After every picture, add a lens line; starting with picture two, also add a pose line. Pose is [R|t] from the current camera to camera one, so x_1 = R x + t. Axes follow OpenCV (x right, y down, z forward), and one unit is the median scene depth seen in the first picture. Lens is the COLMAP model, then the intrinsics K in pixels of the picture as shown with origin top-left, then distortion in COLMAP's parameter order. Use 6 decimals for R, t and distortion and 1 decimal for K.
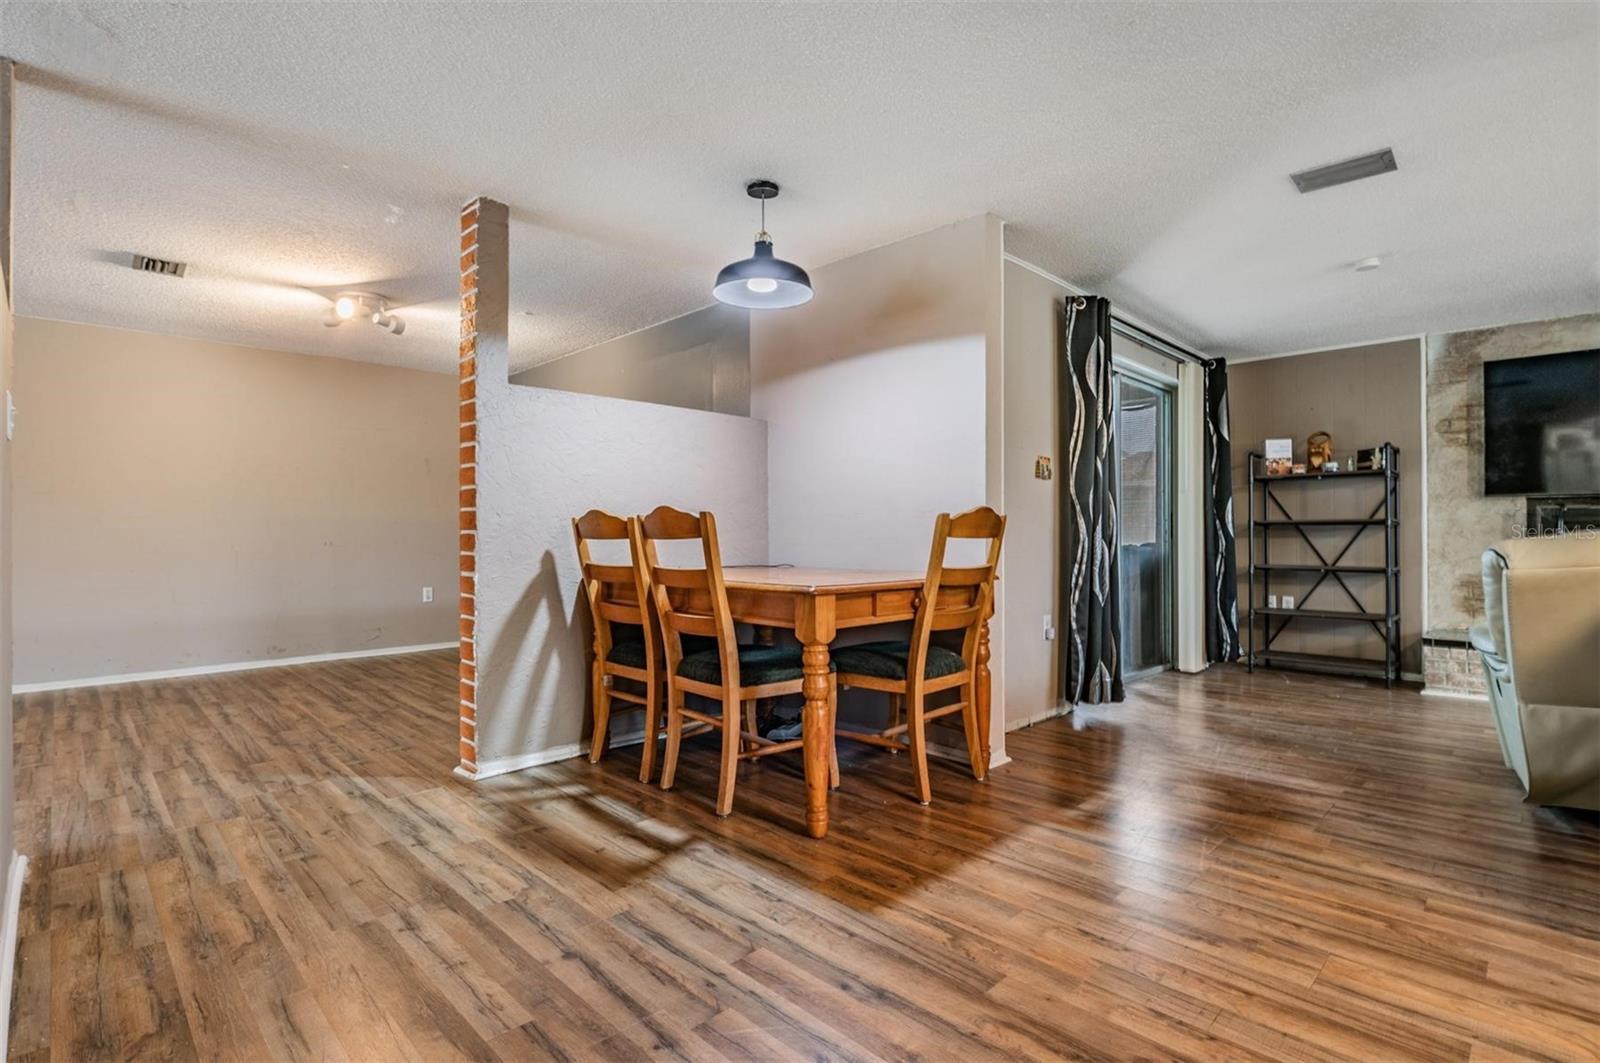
lens RADIAL K [[760.7, 0, 812.0], [0, 760.7, 530.4], [0, 0, 1]] dist [-0.001970, -0.000351]
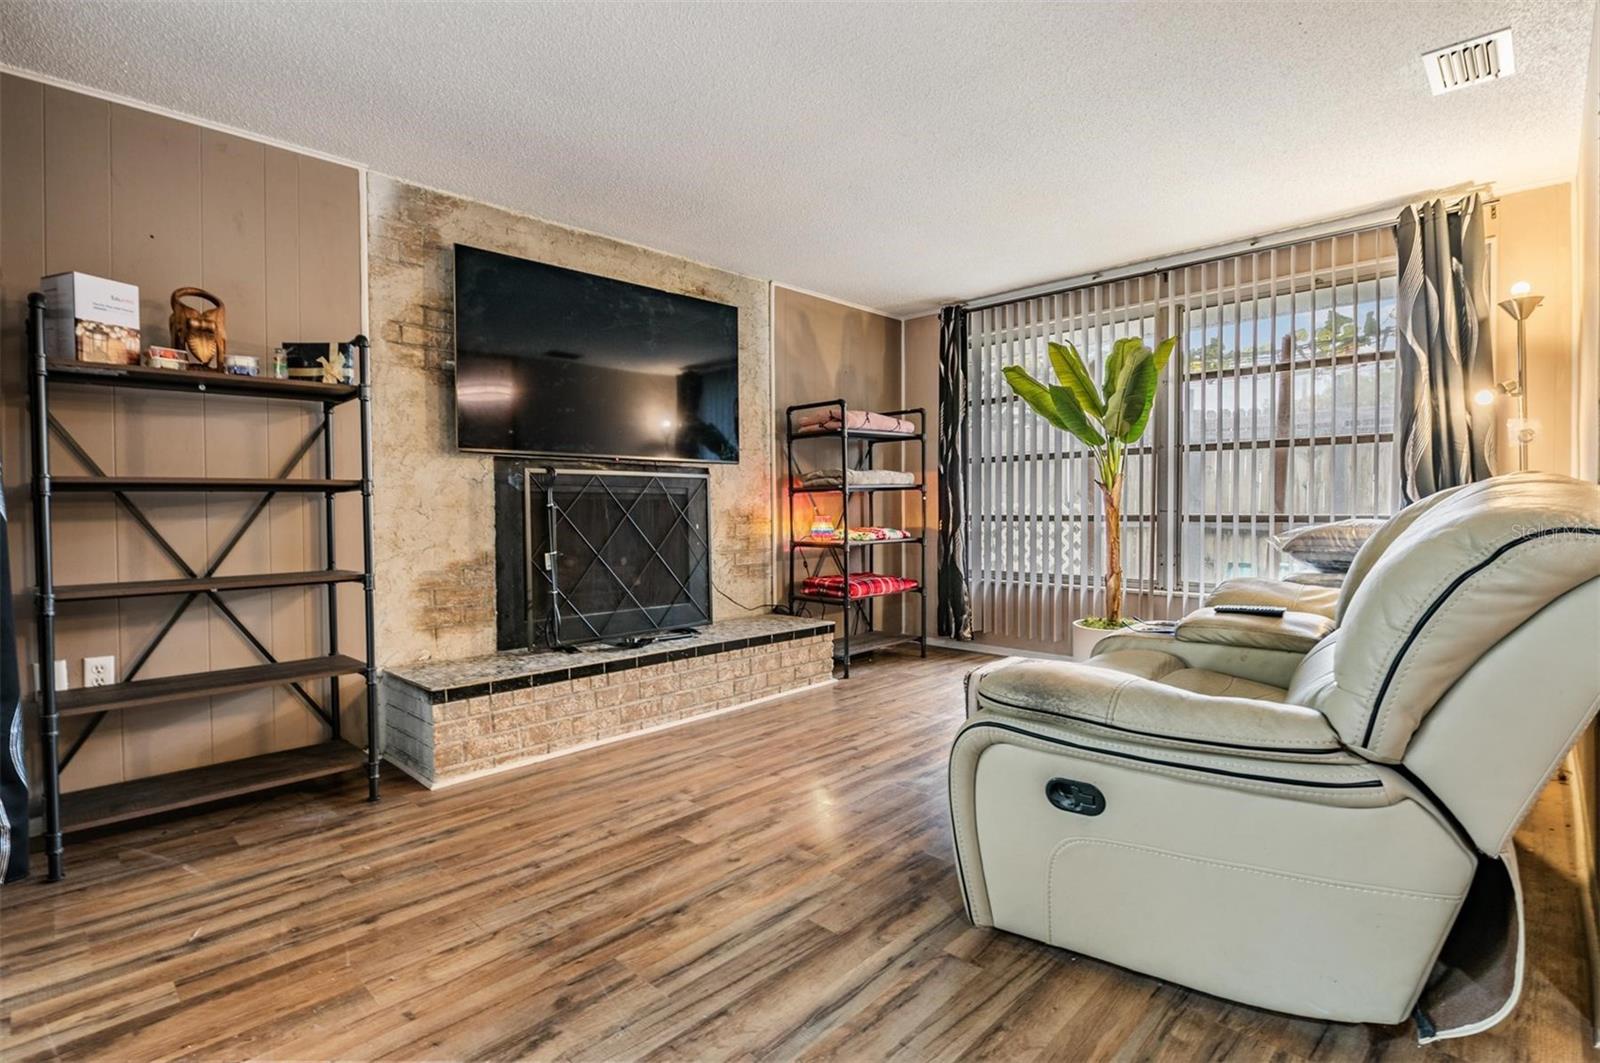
lens RADIAL K [[764.3, 0, 799.6], [0, 764.3, 518.7], [0, 0, 1]] dist [0.002187, -0.000149]
pose [[-0.006271, -0.016243, 0.999848, 0.220098], [-0.000569, 0.999868, 0.016239, 0.002277], [-0.999980, -0.000467, -0.006279, 0.693048]]
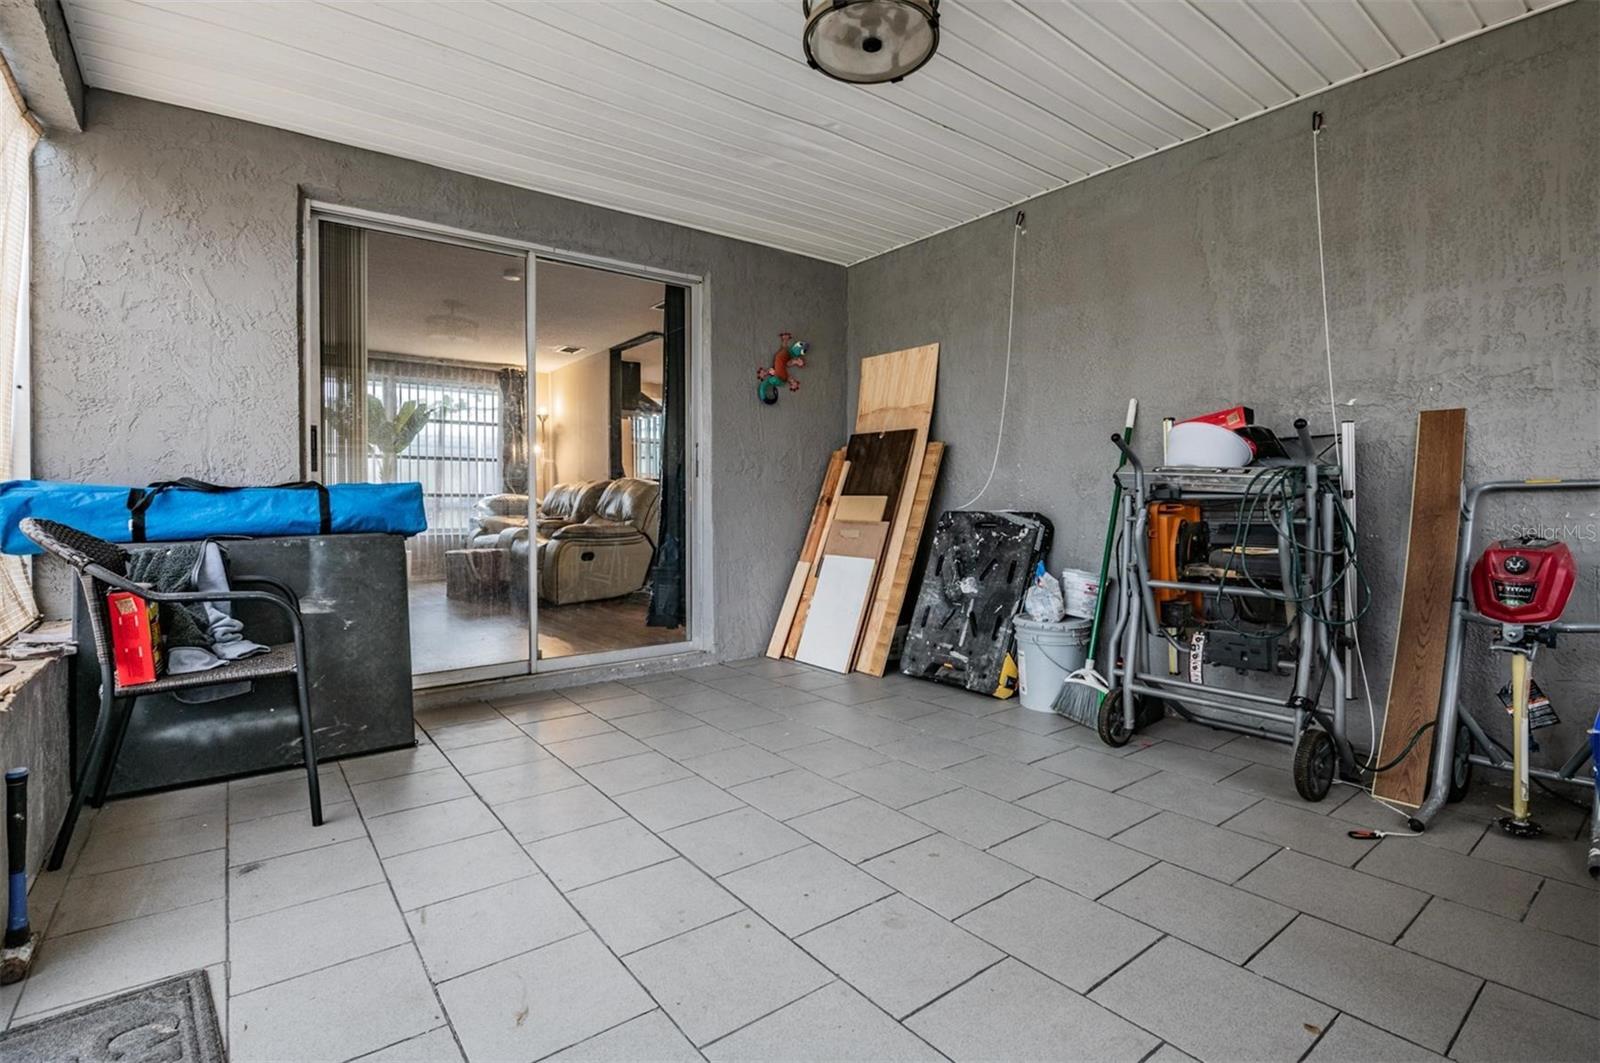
lens RADIAL K [[761.8, 0, 789.7], [0, 761.8, 514.6], [0, 0, 1]] dist [-0.004444, -0.002043]
pose [[-0.989093, -0.000823, 0.147292, 0.036646], [0.000750, 0.999943, 0.010618, 0.041418], [-0.147292, 0.010613, -0.989036, 1.717083]]
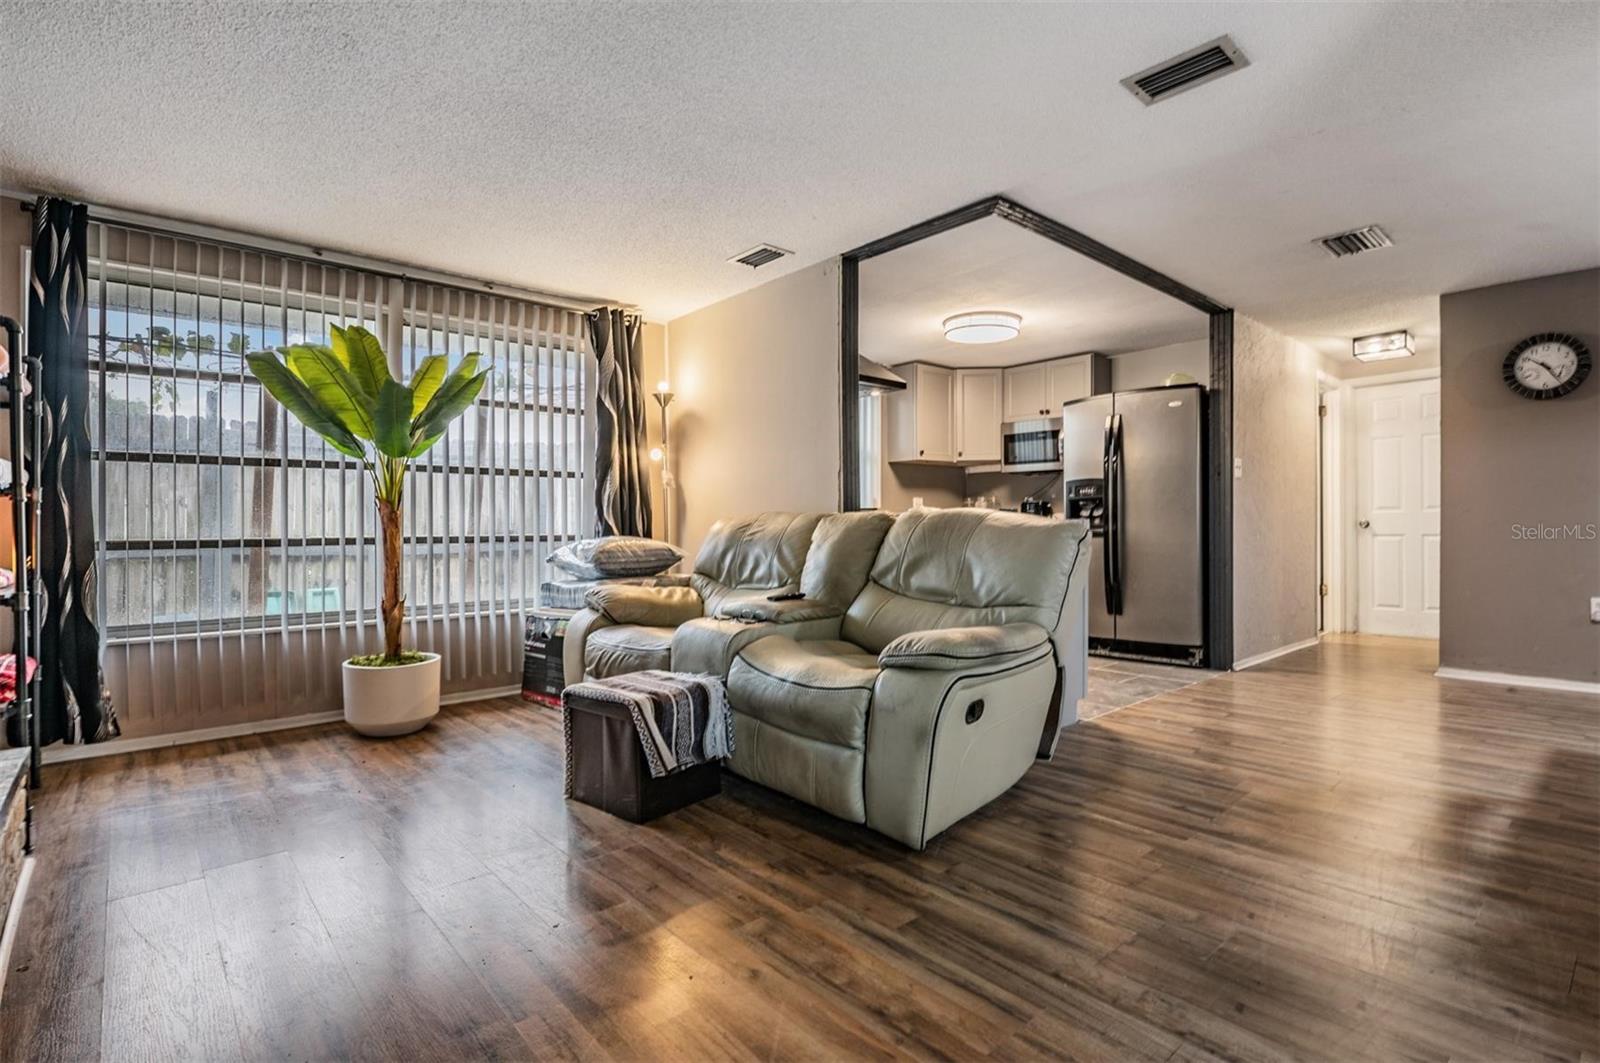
lens RADIAL K [[768.9, 0, 803.2], [0, 768.9, 530.1], [0, 0, 1]] dist [0.001101, -0.000319]
pose [[-0.997040, 0.008299, 0.076434, 0.594444], [0.008224, 0.999965, -0.001300, 0.008767], [-0.076442, -0.000667, -0.997074, 1.055277]]
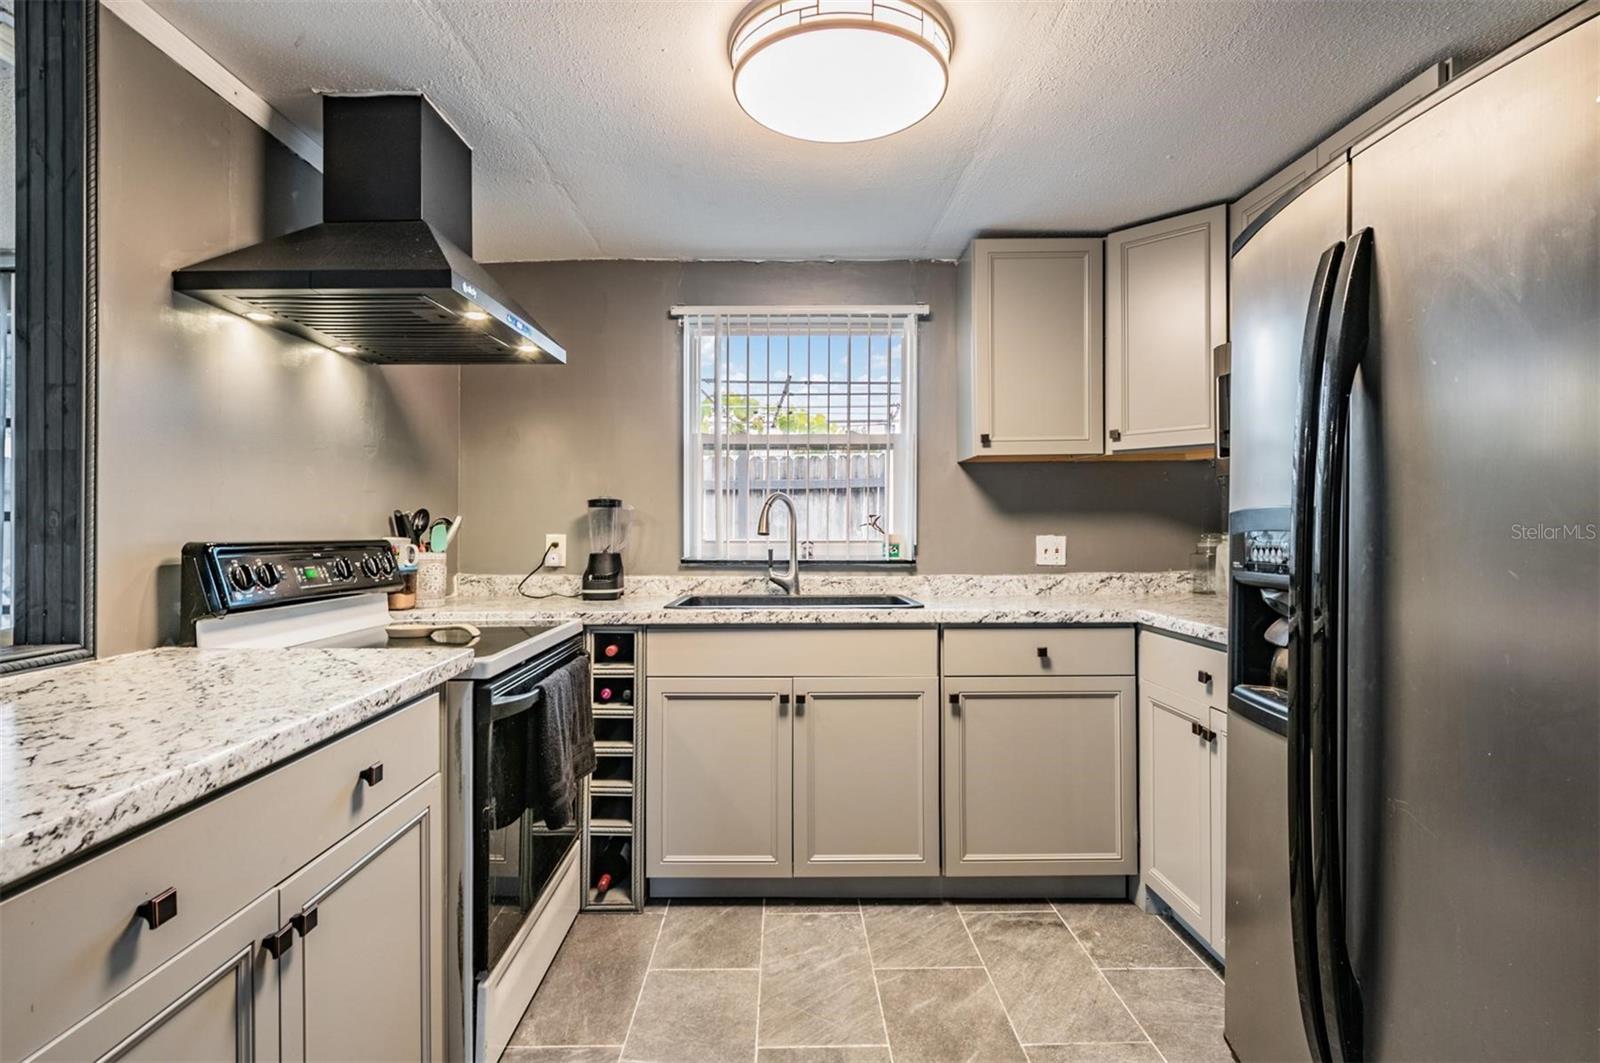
lens RADIAL K [[767.7, 0, 799.1], [0, 767.7, 524.0], [0, 0, 1]] dist [-0.002536, -0.009661]
pose [[-0.709586, 0.003873, 0.704608, 0.198973], [-0.002229, 0.999968, -0.007742, -0.052461], [-0.704616, -0.007064, -0.709554, 0.269446]]
